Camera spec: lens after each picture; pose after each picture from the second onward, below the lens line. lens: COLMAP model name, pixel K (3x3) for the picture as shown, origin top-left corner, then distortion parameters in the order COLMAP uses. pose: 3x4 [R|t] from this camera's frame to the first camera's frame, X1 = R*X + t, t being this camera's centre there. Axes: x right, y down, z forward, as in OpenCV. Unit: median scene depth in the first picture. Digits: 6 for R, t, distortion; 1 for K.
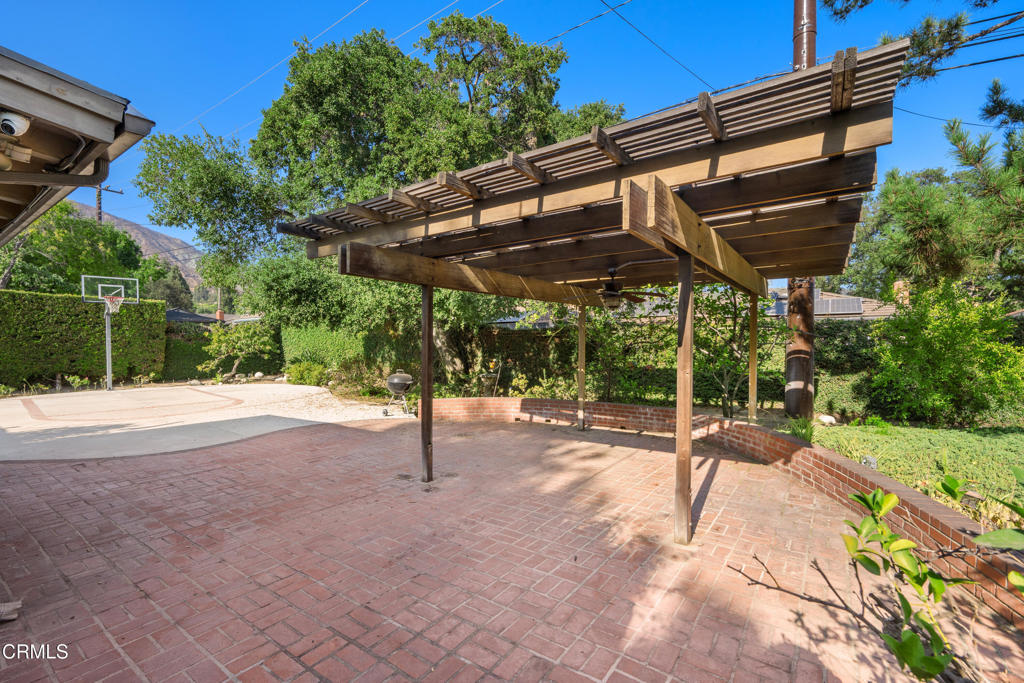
lens RADIAL K [[453.2, 0, 510.9], [0, 453.2, 342.9], [0, 0, 1]] dist [0.000229, 0.000017]
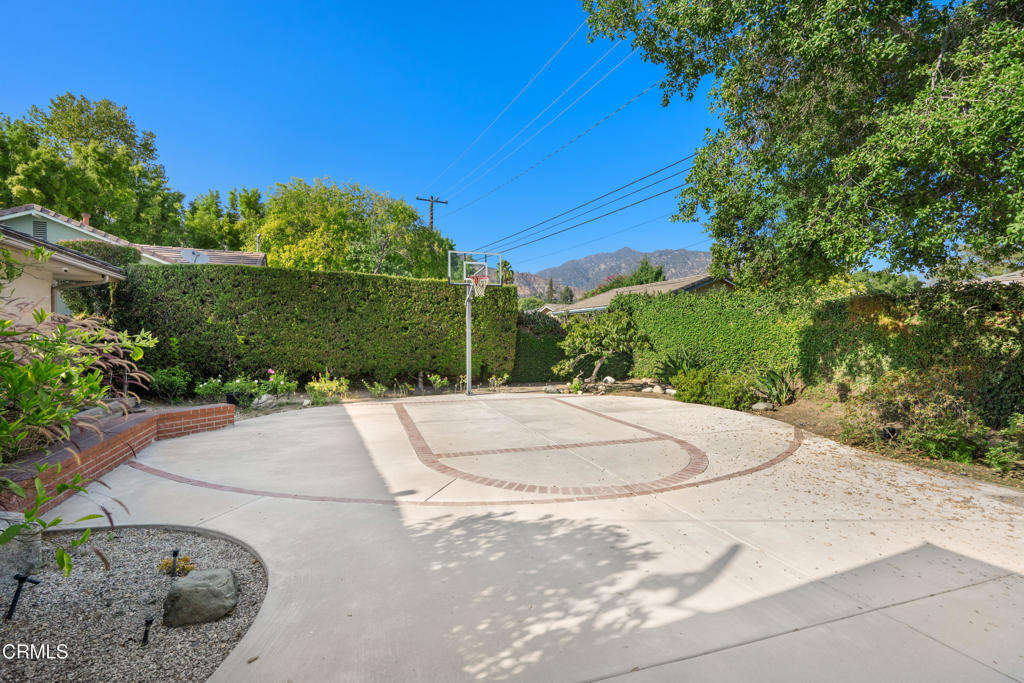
lens RADIAL K [[453.2, 0, 512.1], [0, 453.2, 339.4], [0, 0, 1]] dist [0.000229, 0.000017]
pose [[0.859776, 0.013066, -0.510504, -0.365055], [-0.012827, 0.999910, 0.003990, 0.001670], [0.510510, 0.003117, 0.859866, 0.308314]]
